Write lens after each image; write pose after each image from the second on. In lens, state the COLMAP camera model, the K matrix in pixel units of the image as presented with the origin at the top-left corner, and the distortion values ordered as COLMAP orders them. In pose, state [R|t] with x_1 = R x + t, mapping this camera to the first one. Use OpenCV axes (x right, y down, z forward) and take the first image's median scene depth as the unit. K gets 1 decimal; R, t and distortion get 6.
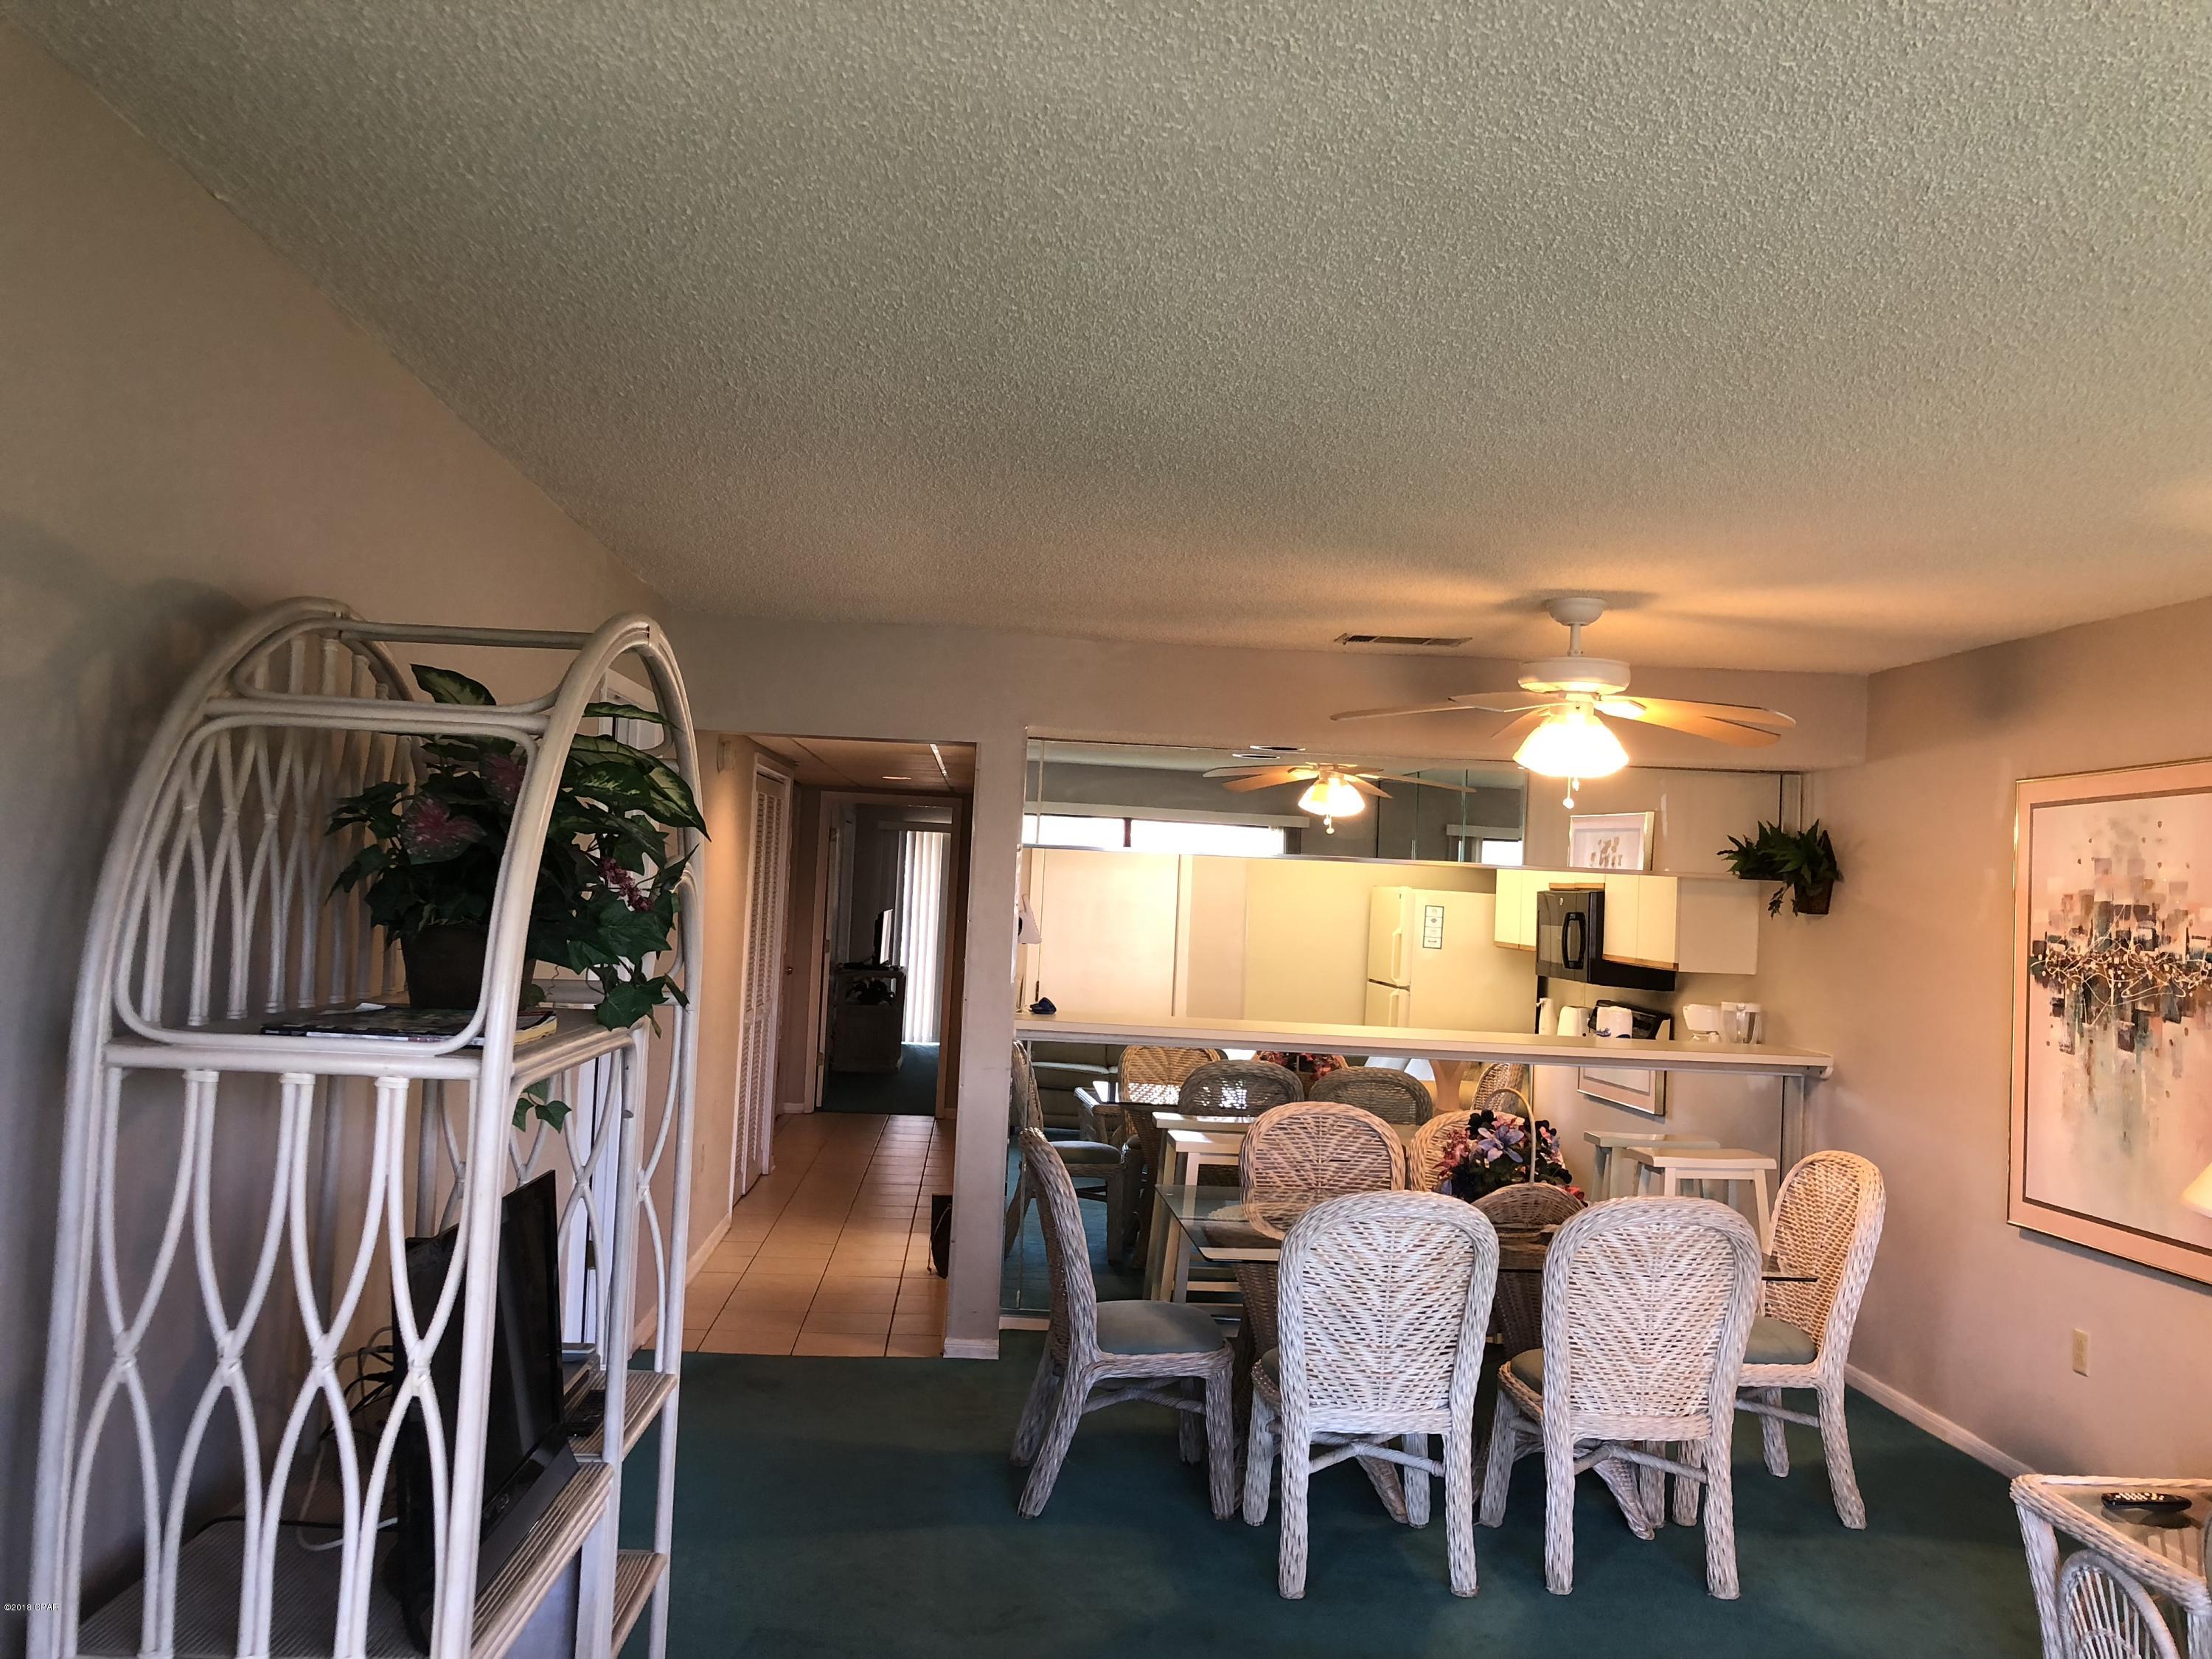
lens RADIAL K [[1773.1, 0, 1128.4], [0, 1773.1, 829.6], [0, 0, 1]] dist [0.031927, -0.052598]
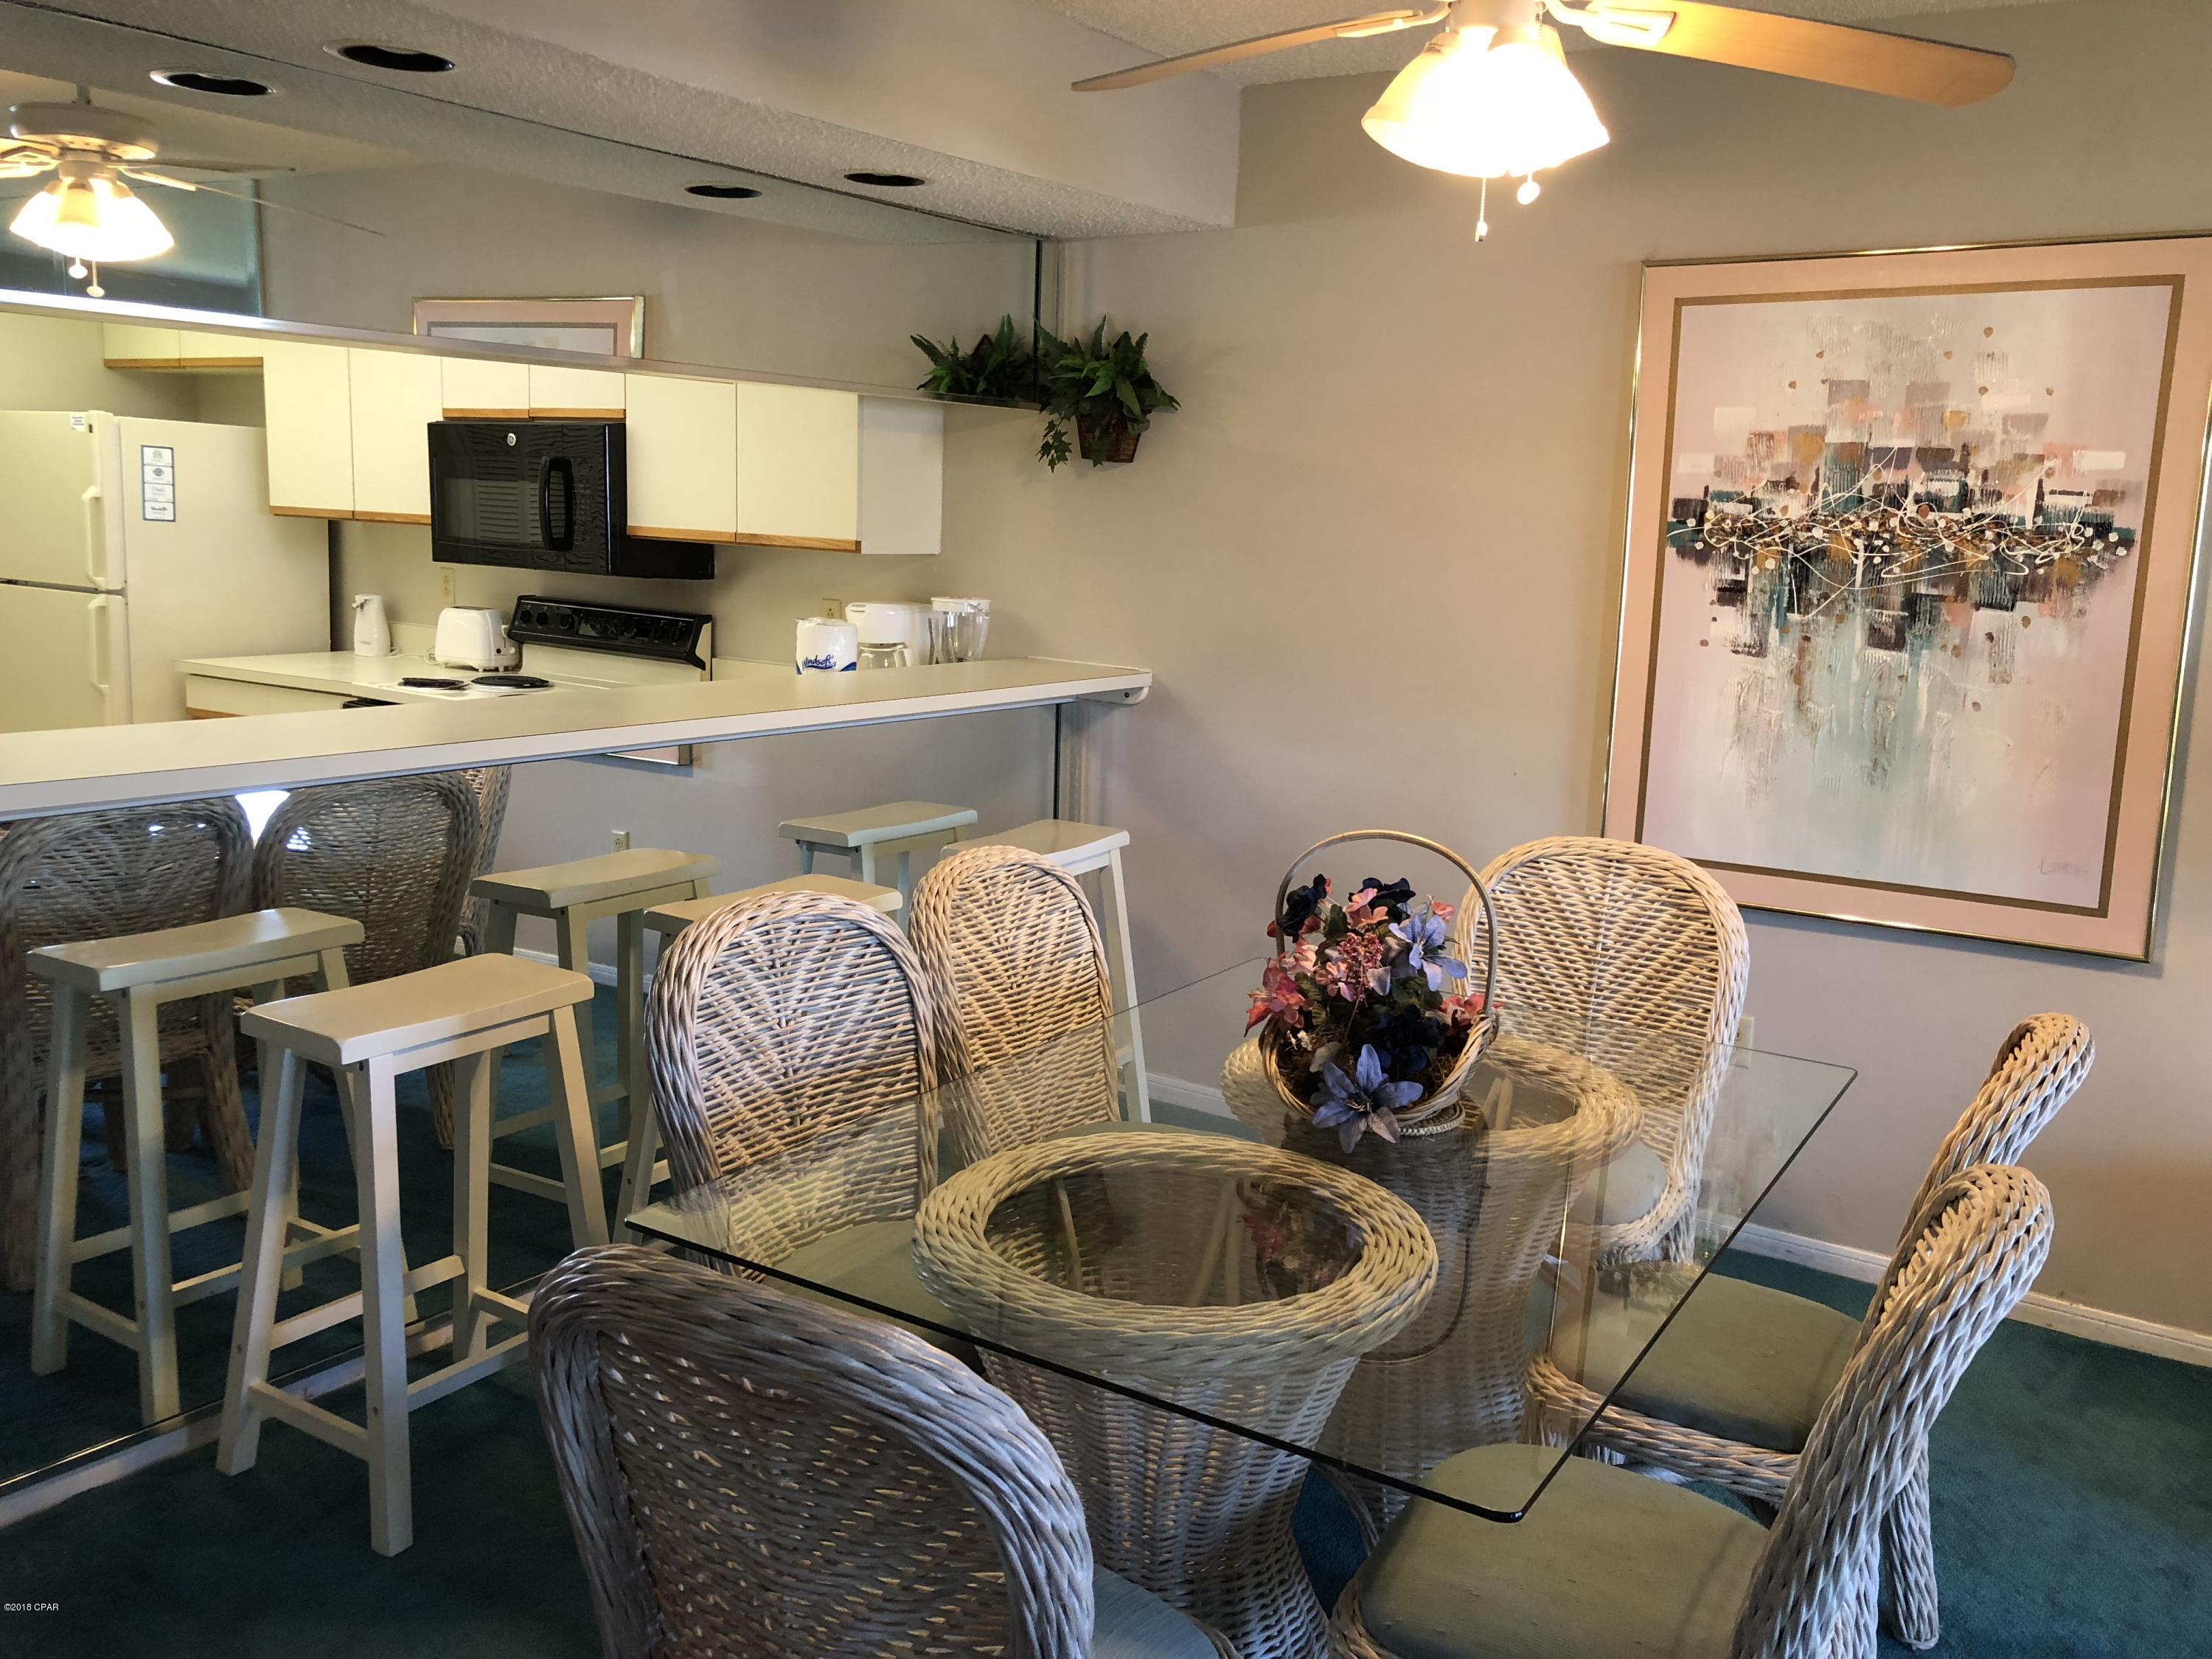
lens RADIAL K [[1773.1, 0, 1129.4], [0, 1773.1, 828.6], [0, 0, 1]] dist [0.031927, -0.052598]
pose [[0.618088, -0.163384, 0.768943, -0.207435], [-0.034592, 0.971563, 0.234242, 0.033493], [-0.785348, -0.171382, 0.594859, 0.776454]]
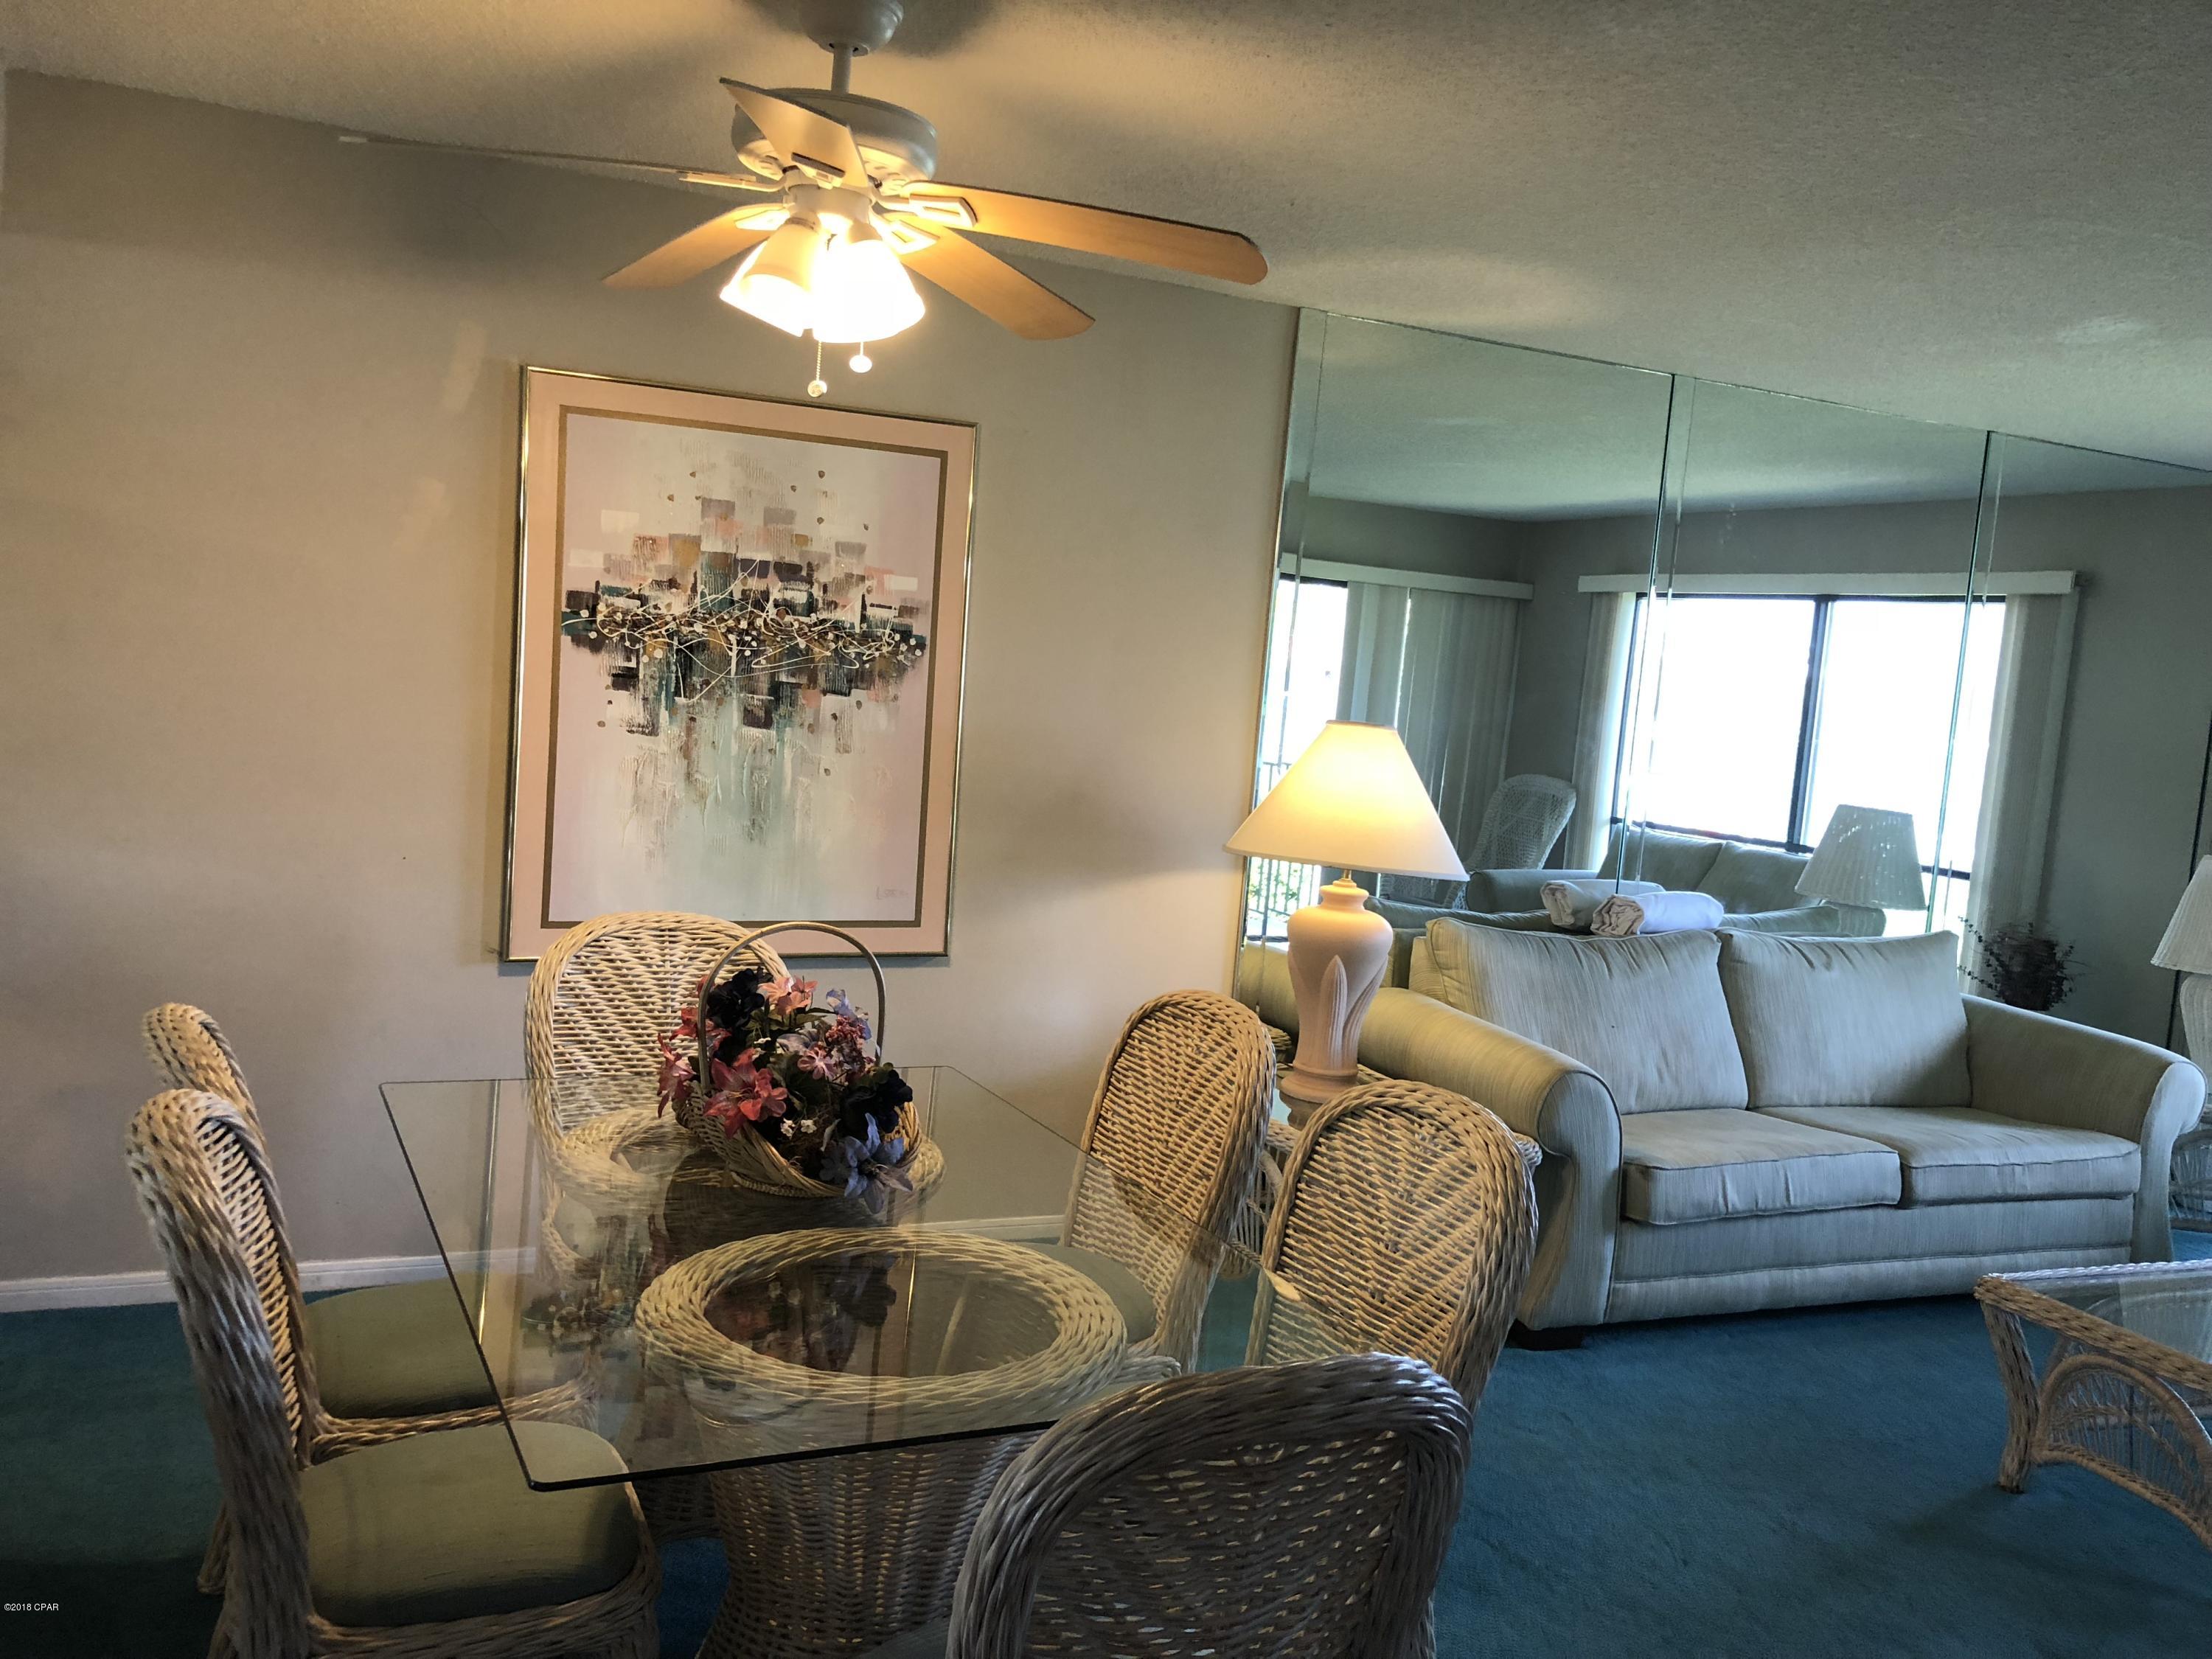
lens RADIAL K [[1773.1, 0, 1108.7], [0, 1773.1, 851.4], [0, 0, 1]] dist [0.031927, -0.052598]
pose [[-0.343734, -0.176394, 0.922351, -0.313289], [-0.131109, 0.981594, 0.138864, 0.038394], [-0.929870, -0.073197, -0.360534, 1.123946]]
